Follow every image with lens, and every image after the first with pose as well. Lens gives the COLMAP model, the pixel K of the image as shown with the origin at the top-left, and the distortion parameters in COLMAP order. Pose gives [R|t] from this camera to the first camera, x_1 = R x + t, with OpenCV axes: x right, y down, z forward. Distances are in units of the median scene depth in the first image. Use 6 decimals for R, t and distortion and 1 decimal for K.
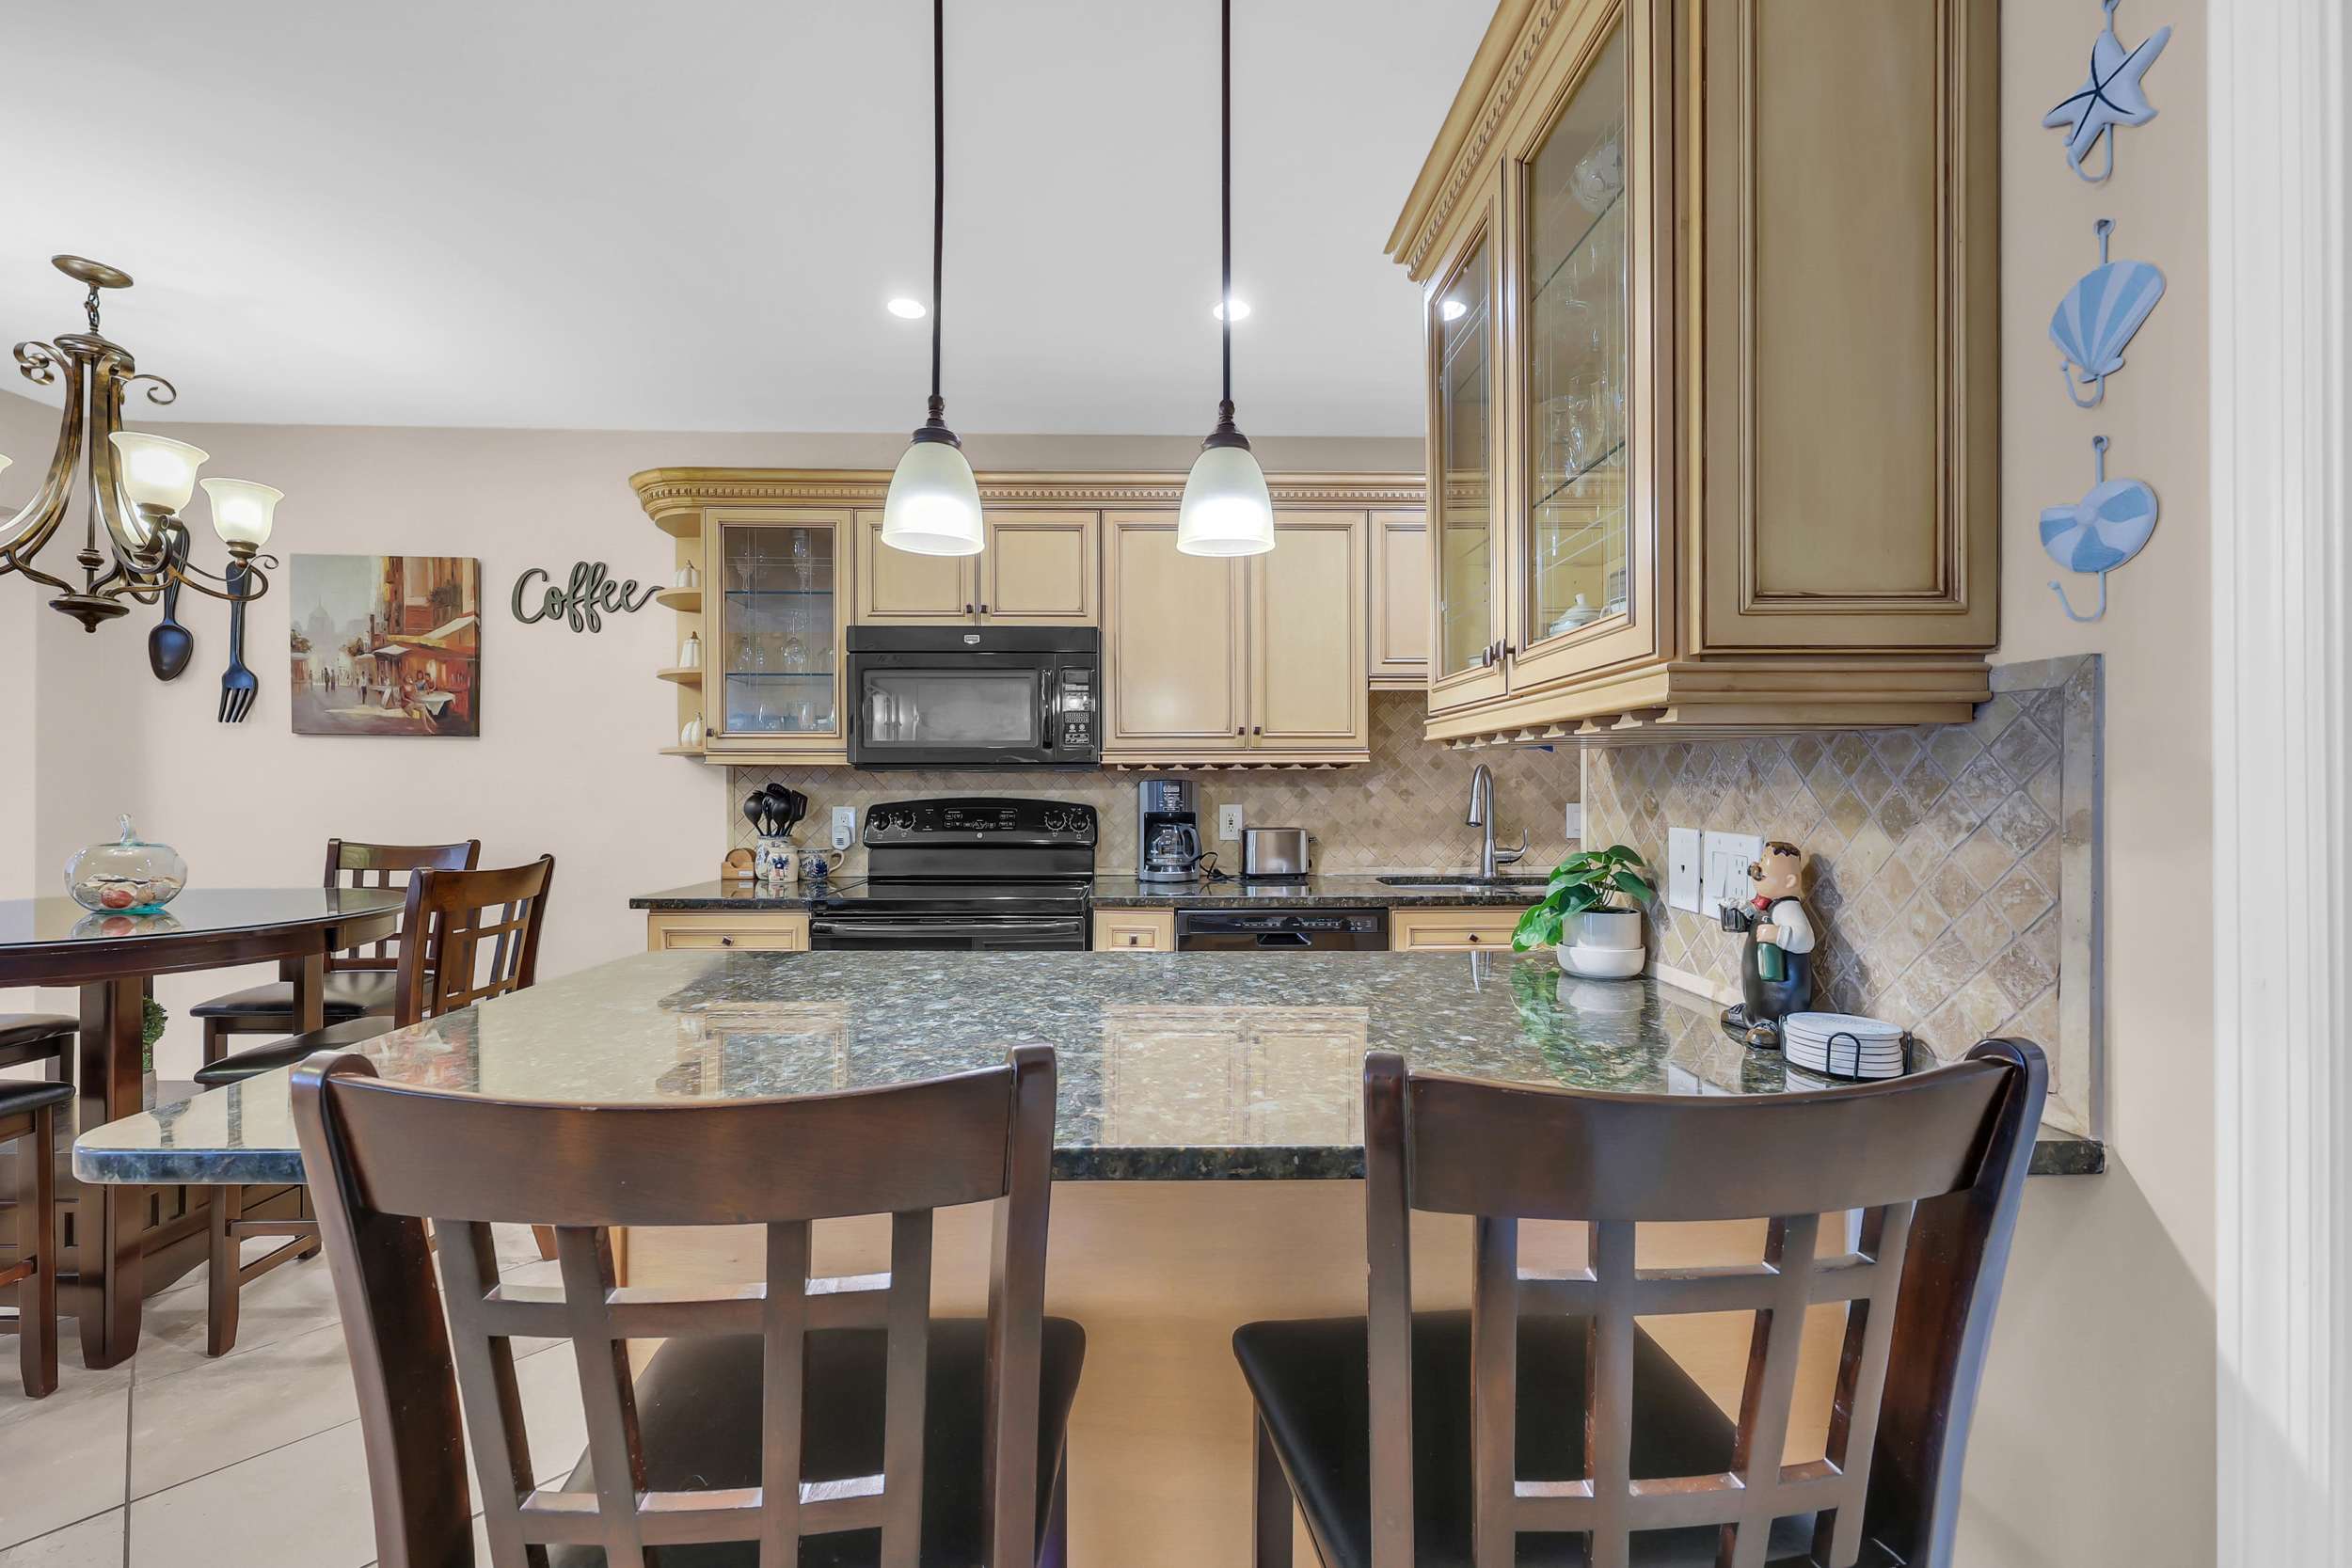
lens RADIAL K [[955.6, 0, 1168.8], [0, 955.6, 784.4], [0, 0, 1]] dist [-0.000367, 0.000151]
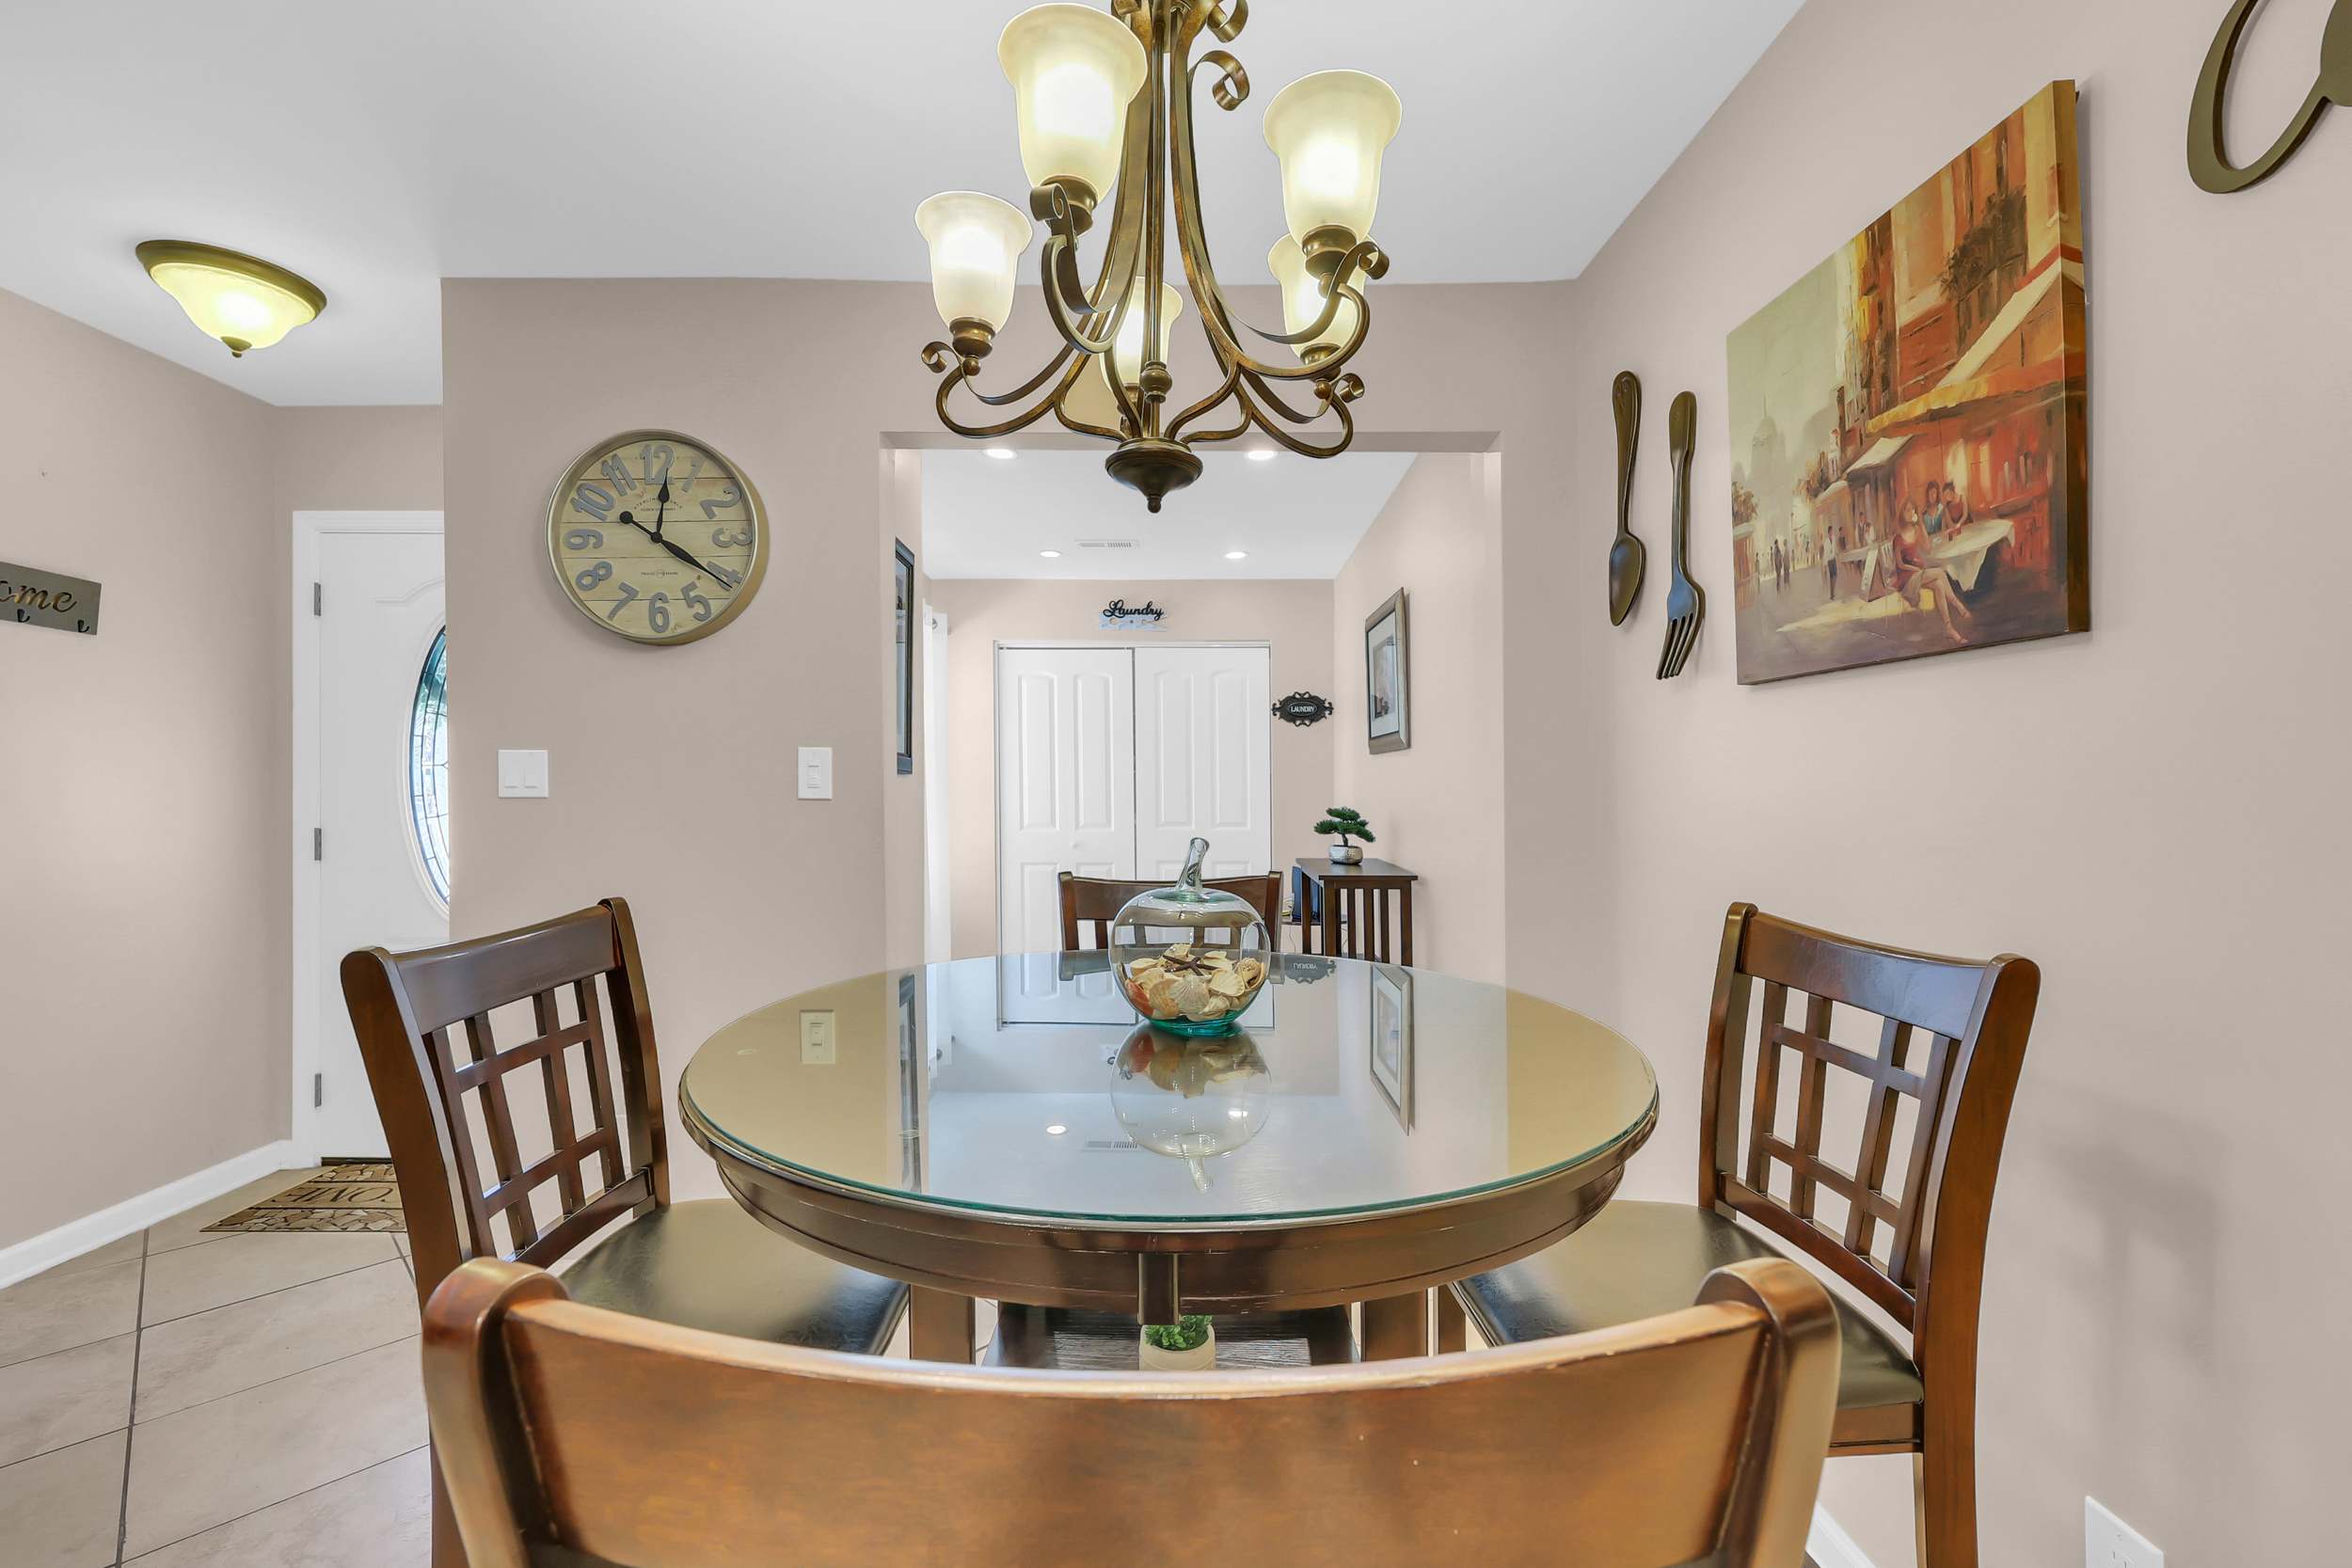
lens RADIAL K [[955.6, 0, 1168.8], [0, 955.6, 784.4], [0, 0, 1]] dist [-0.000367, 0.000151]
pose [[-0.021404, -0.009227, -0.999728, -0.399289], [0.003524, 0.999950, -0.009305, 0.003606], [0.999765, -0.003722, -0.021371, 0.706154]]
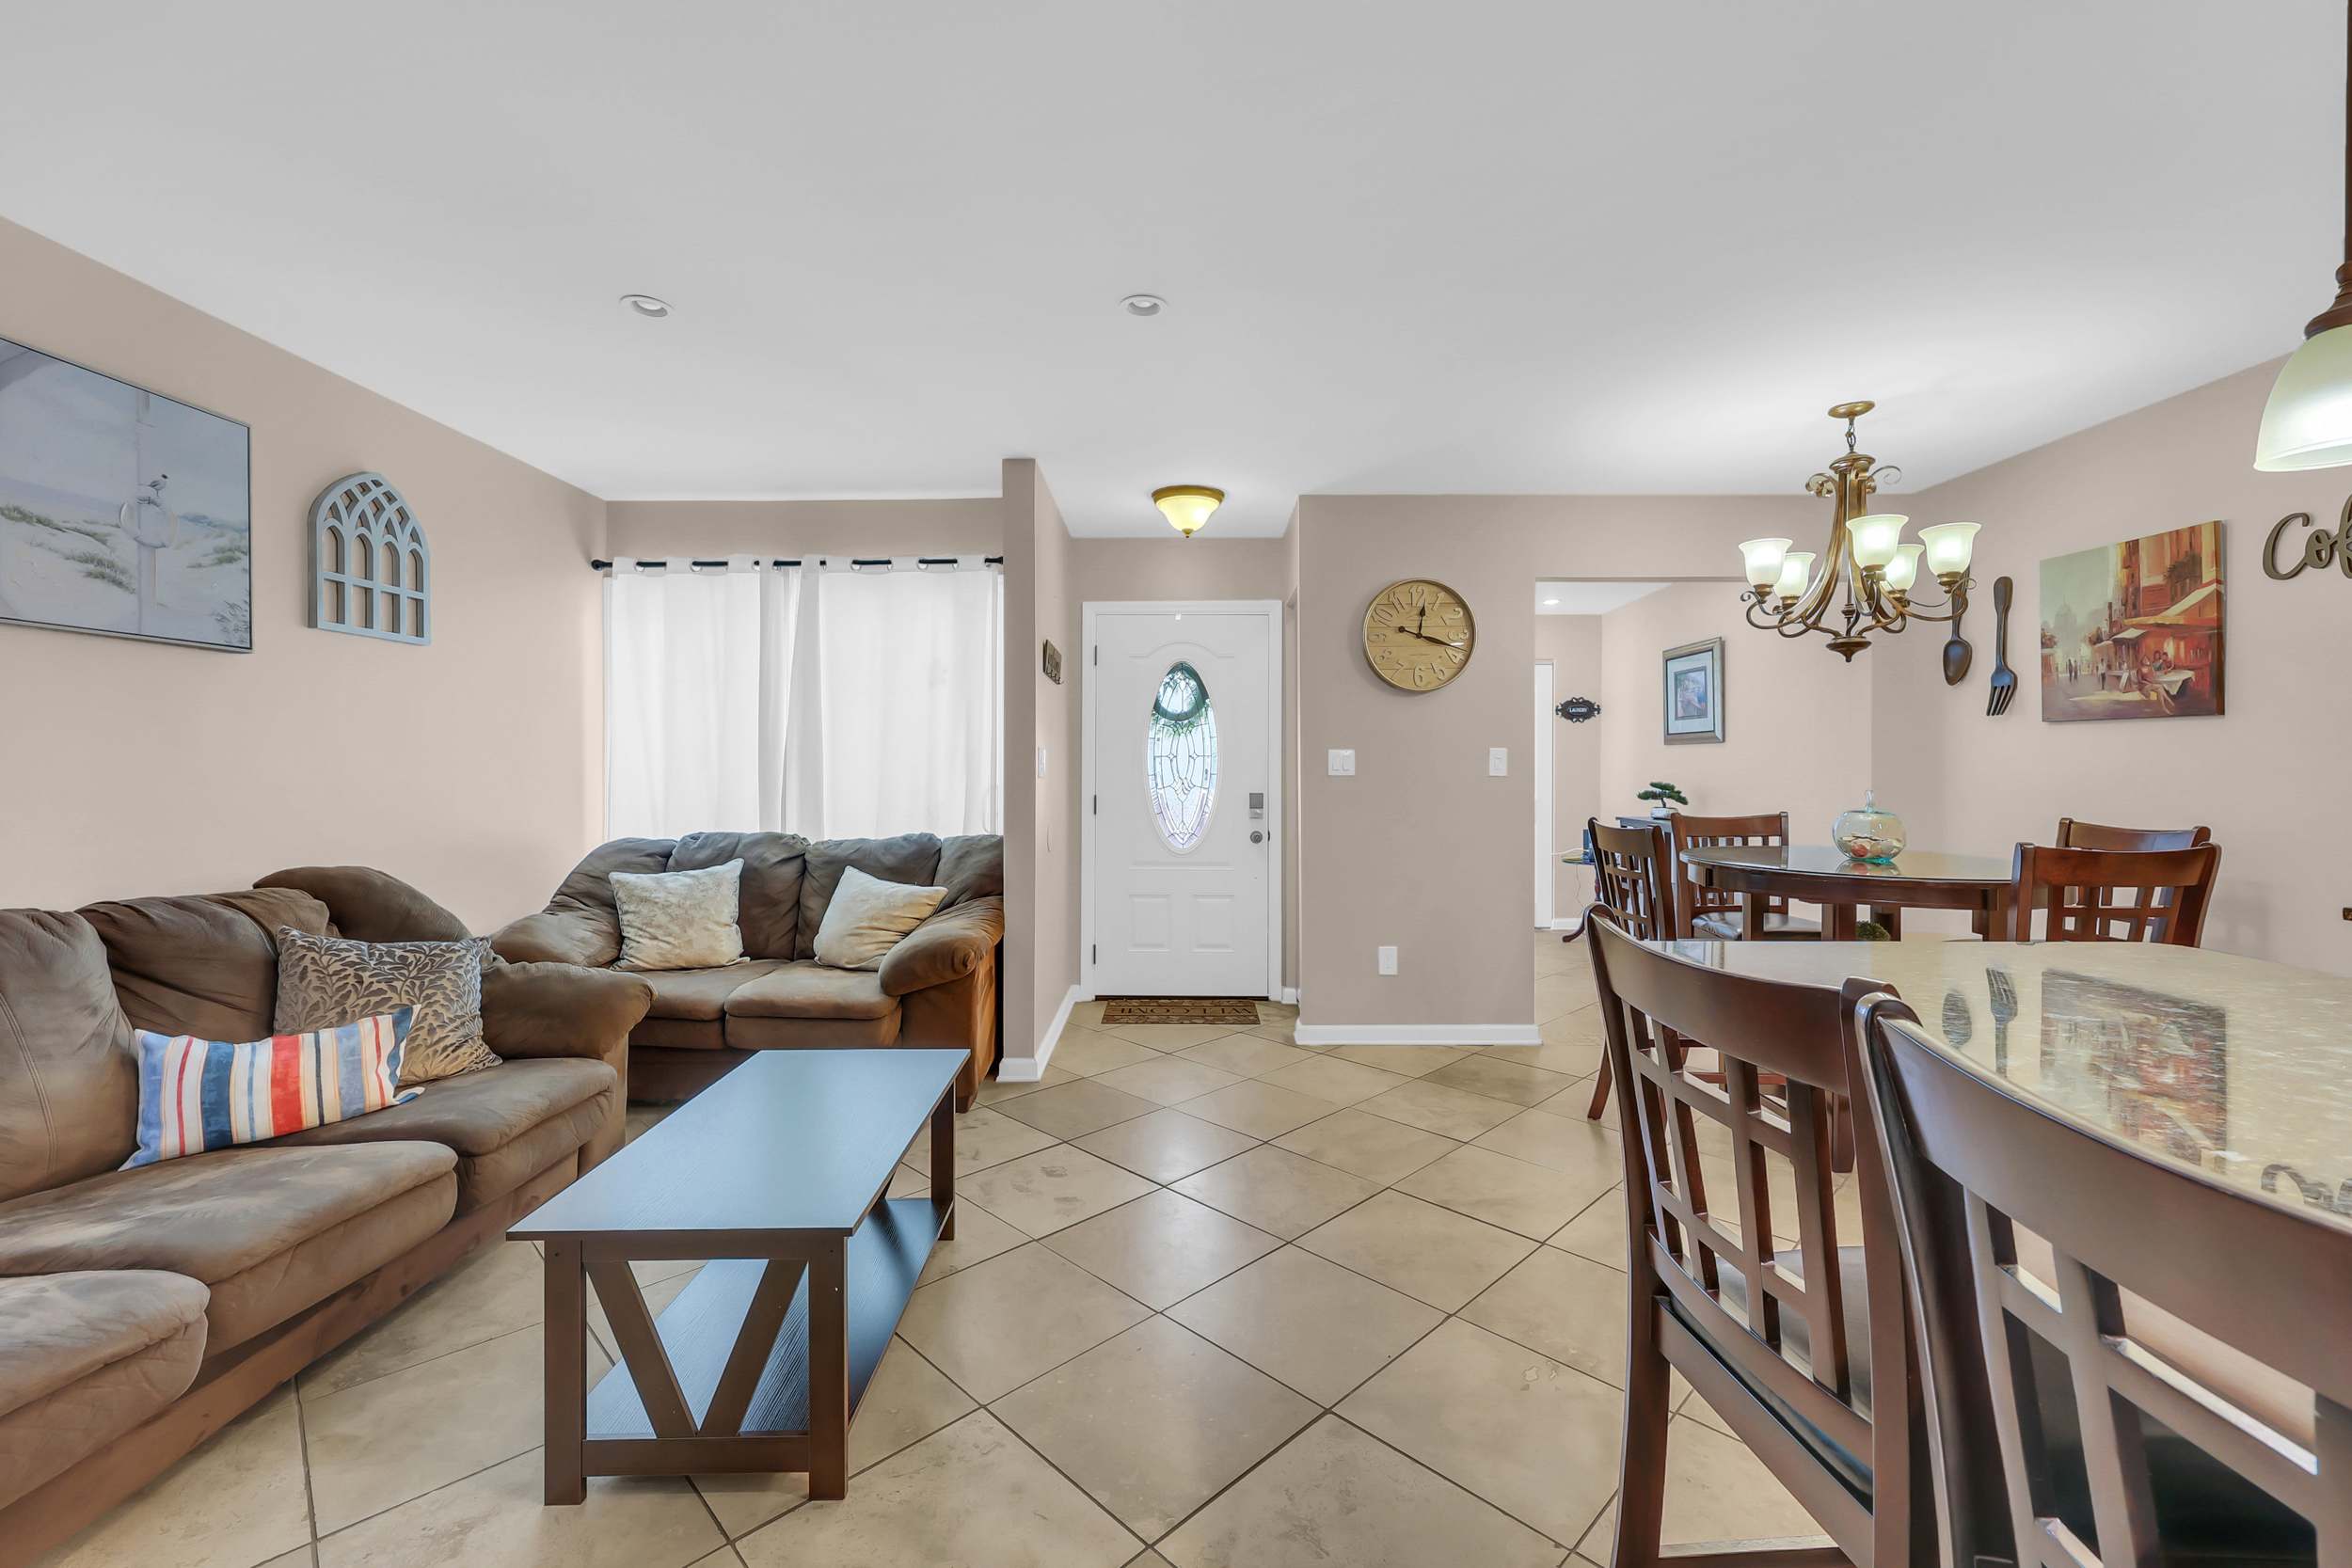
lens RADIAL K [[951.3, 0, 1172.1], [0, 951.3, 776.5], [0, 0, 1]] dist [0.000163, 0.000228]
pose [[-0.041280, 0.004654, -0.999137, 0.234274], [0.004550, 0.999980, 0.004470, 0.000775], [0.999137, -0.004362, -0.041300, 0.031080]]
